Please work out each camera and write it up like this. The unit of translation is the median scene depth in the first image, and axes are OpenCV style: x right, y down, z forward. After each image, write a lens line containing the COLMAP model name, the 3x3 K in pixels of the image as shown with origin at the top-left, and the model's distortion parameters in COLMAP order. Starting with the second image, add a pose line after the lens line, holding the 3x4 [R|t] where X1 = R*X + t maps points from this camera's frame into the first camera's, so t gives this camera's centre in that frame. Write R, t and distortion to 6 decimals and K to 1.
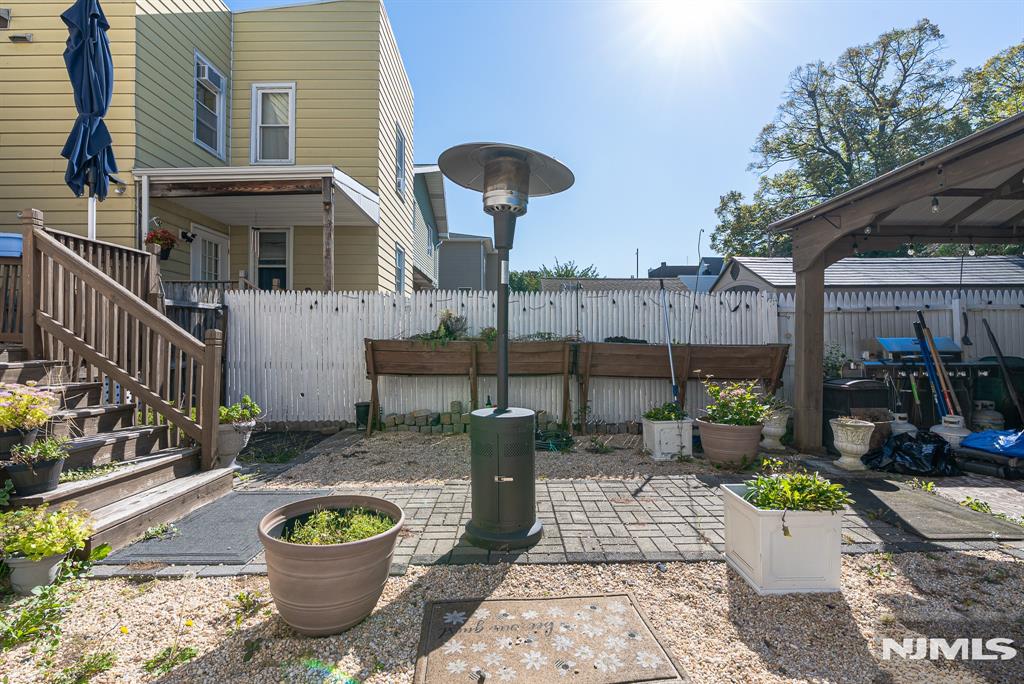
lens RADIAL K [[468.3, 0, 506.3], [0, 468.3, 337.1], [0, 0, 1]] dist [-0.000872, 0.000192]
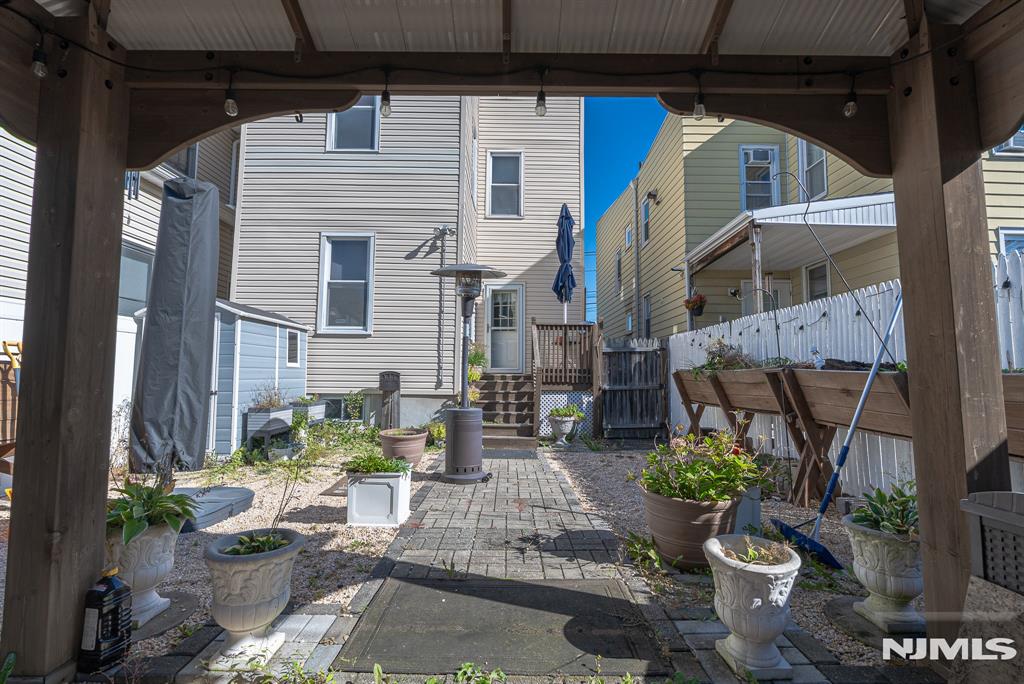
lens RADIAL K [[468.3, 0, 510.0], [0, 468.3, 341.5], [0, 0, 1]] dist [-0.000872, 0.000192]
pose [[-0.017023, -0.070950, -0.997335, 0.936788], [0.004171, 0.997465, -0.071030, 0.014415], [0.999846, -0.005369, -0.016684, 0.630066]]
